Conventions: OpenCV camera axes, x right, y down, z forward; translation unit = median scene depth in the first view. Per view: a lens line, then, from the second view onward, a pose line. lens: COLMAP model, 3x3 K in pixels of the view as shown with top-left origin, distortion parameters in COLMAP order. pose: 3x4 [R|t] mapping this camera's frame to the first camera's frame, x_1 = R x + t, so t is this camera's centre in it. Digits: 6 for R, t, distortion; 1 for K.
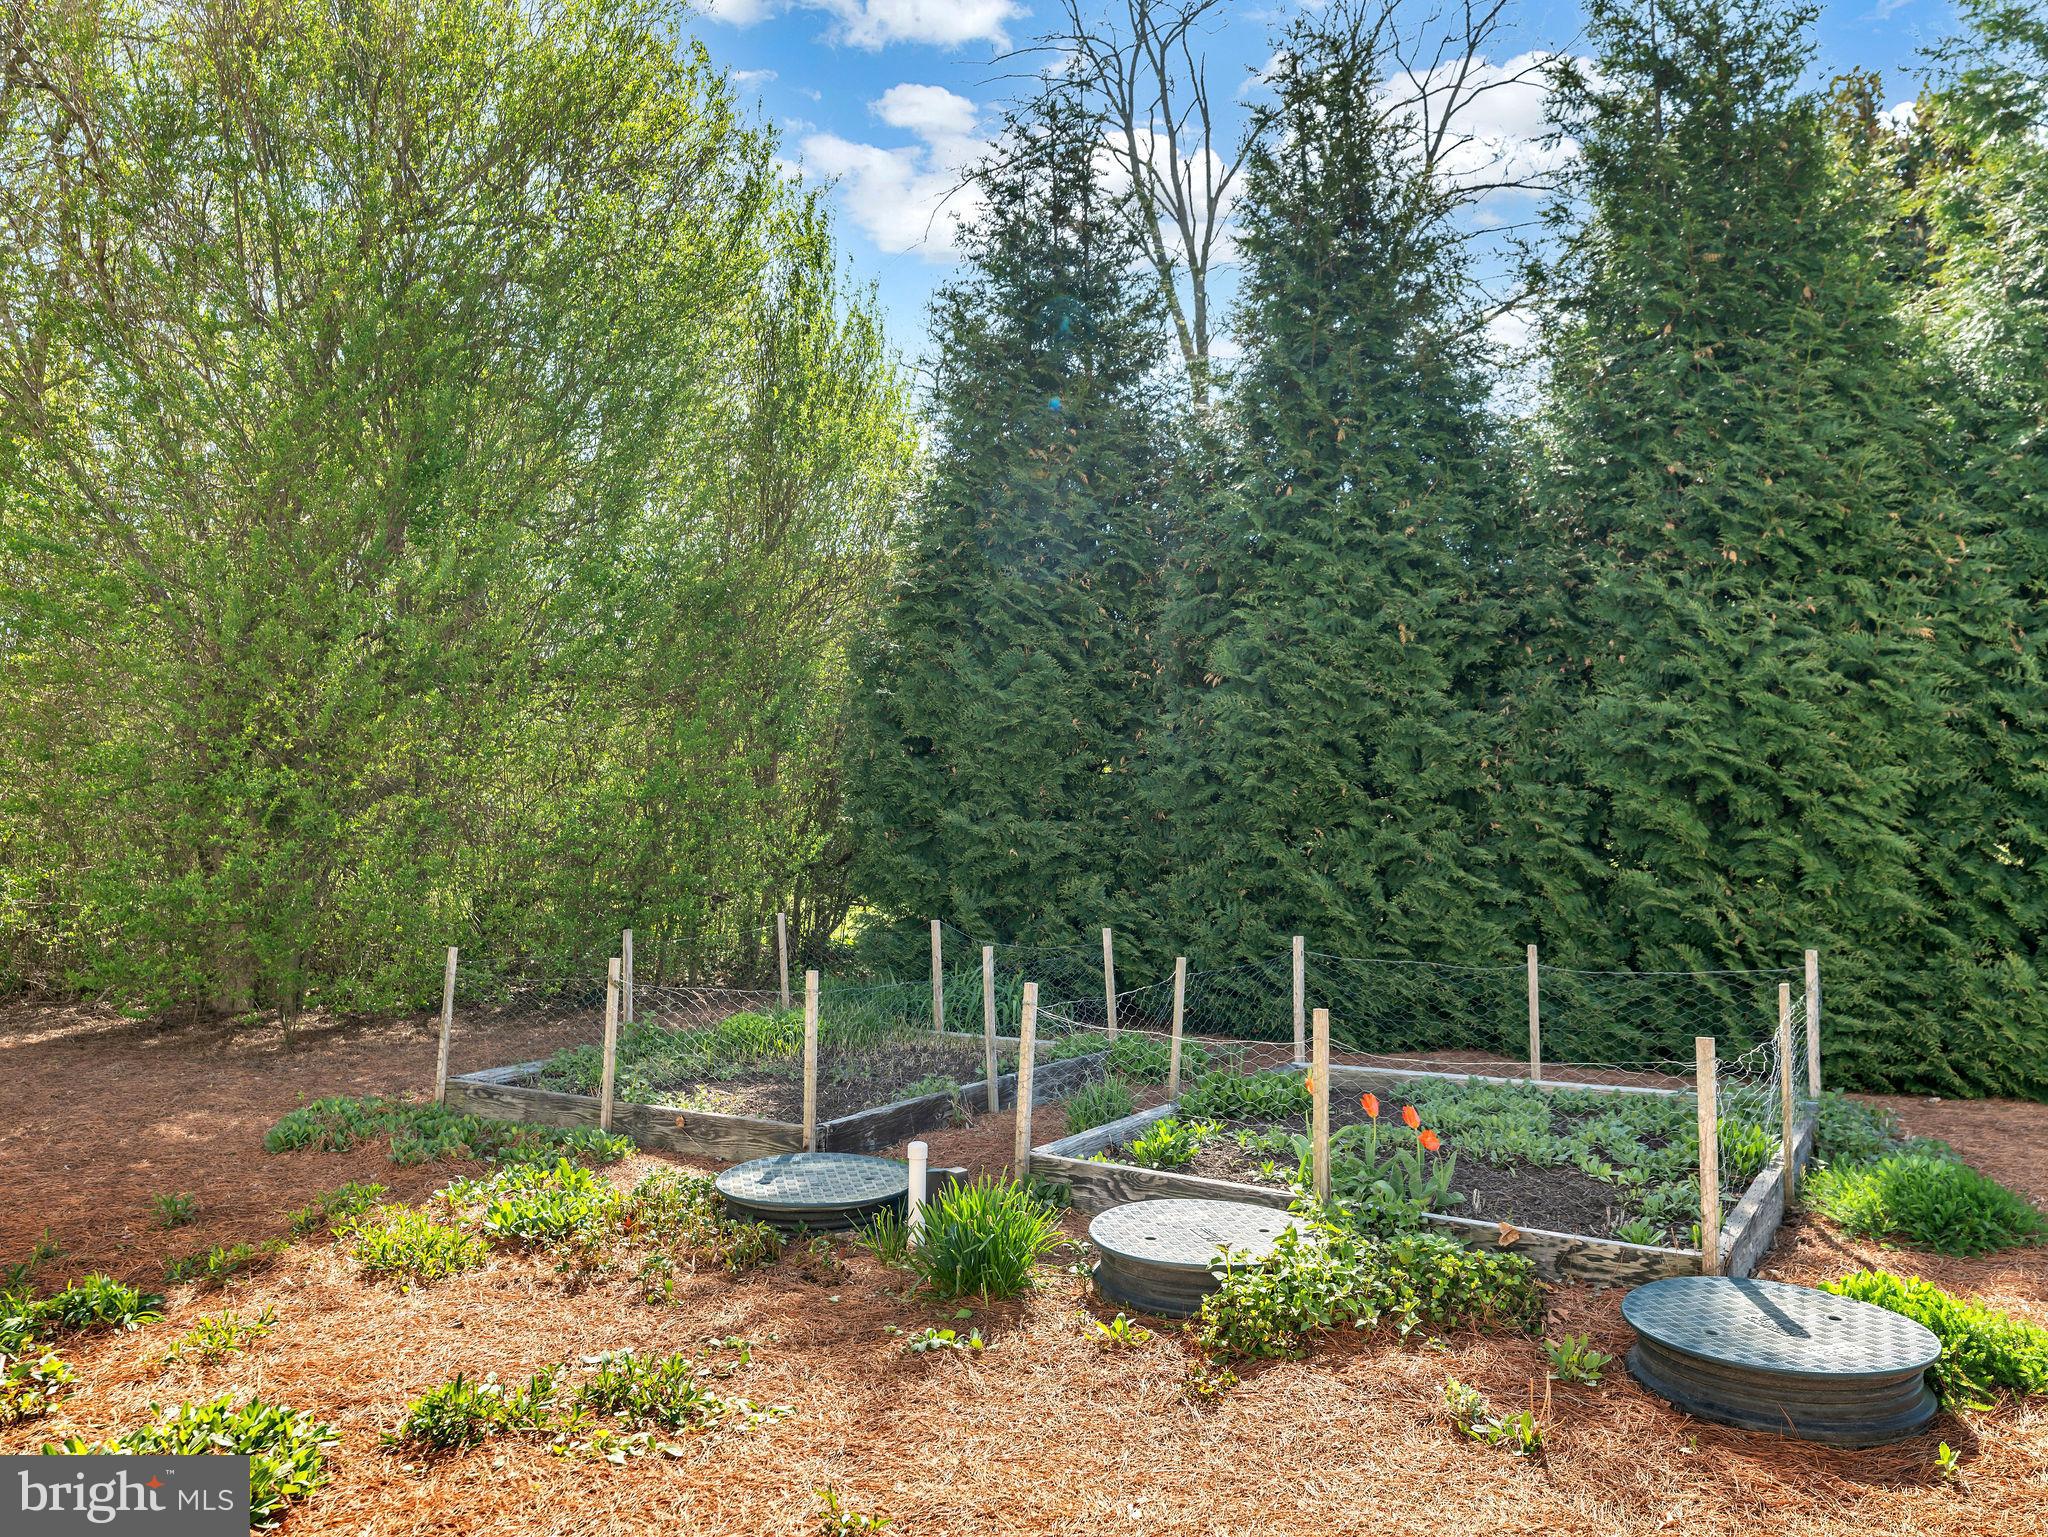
lens RADIAL K [[1514.2, 0, 1020.7], [0, 1514.2, 767.9], [0, 0, 1]] dist [-0.020706, -0.006677]
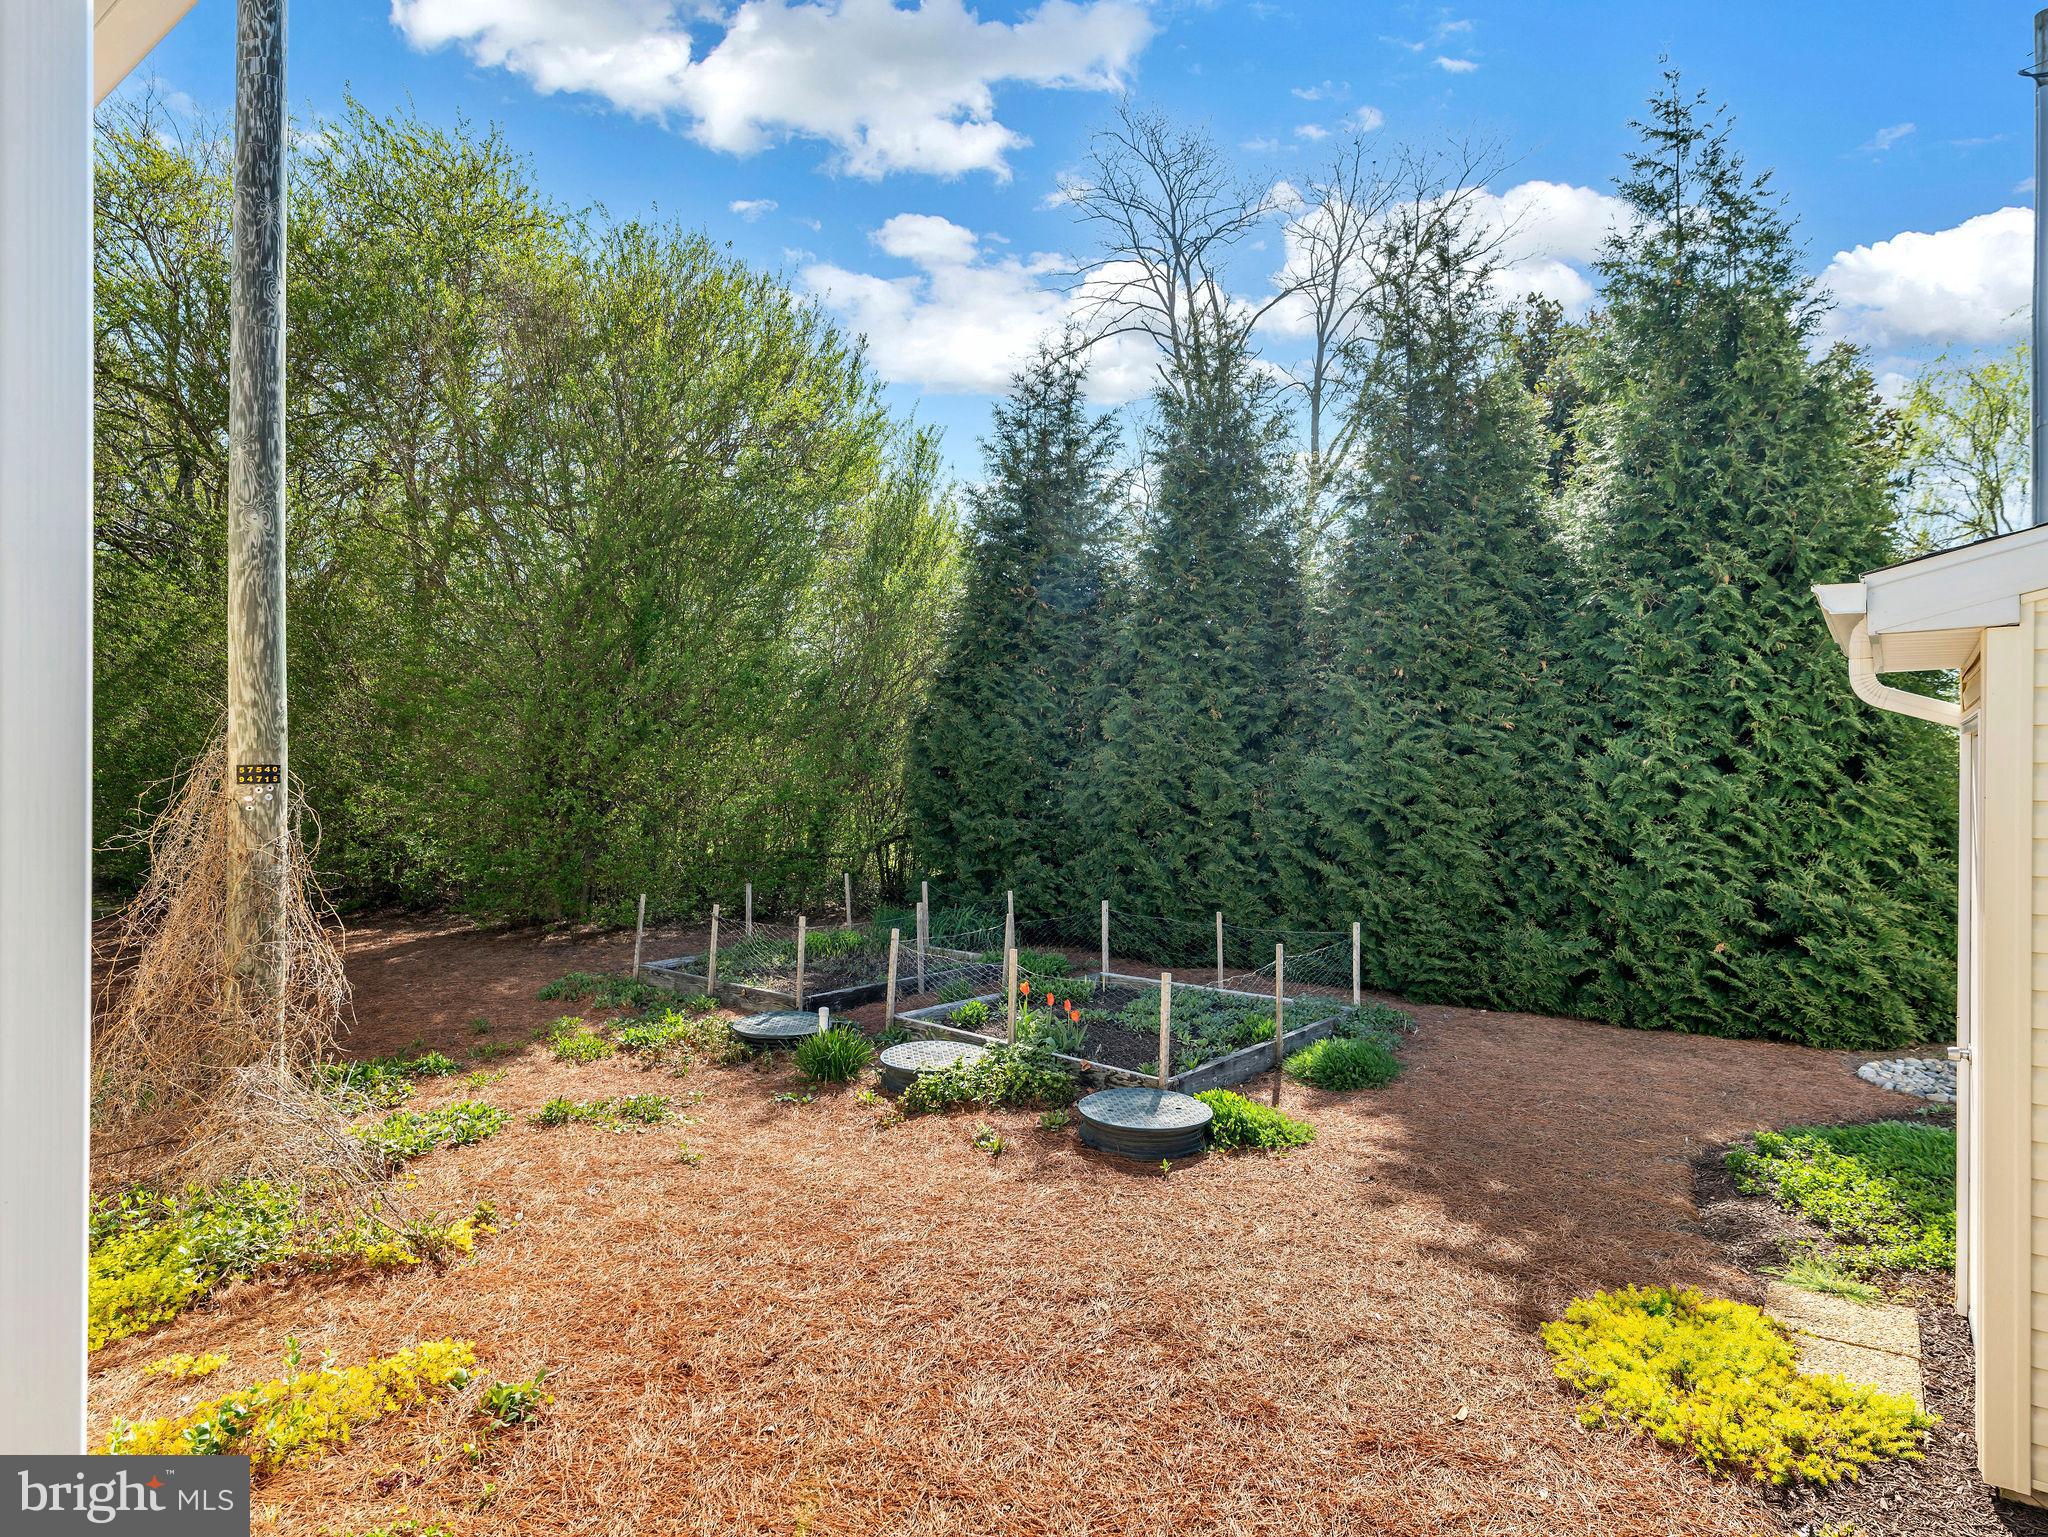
lens RADIAL K [[1123.5, 0, 1024.5], [0, 1123.5, 757.5], [0, 0, 1]] dist [-0.003251, -0.001094]
pose [[0.991195, 0.012759, -0.131797, 0.248669], [-0.010303, 0.999761, 0.019298, -0.074534], [0.132012, -0.017770, 0.991089, -0.281229]]
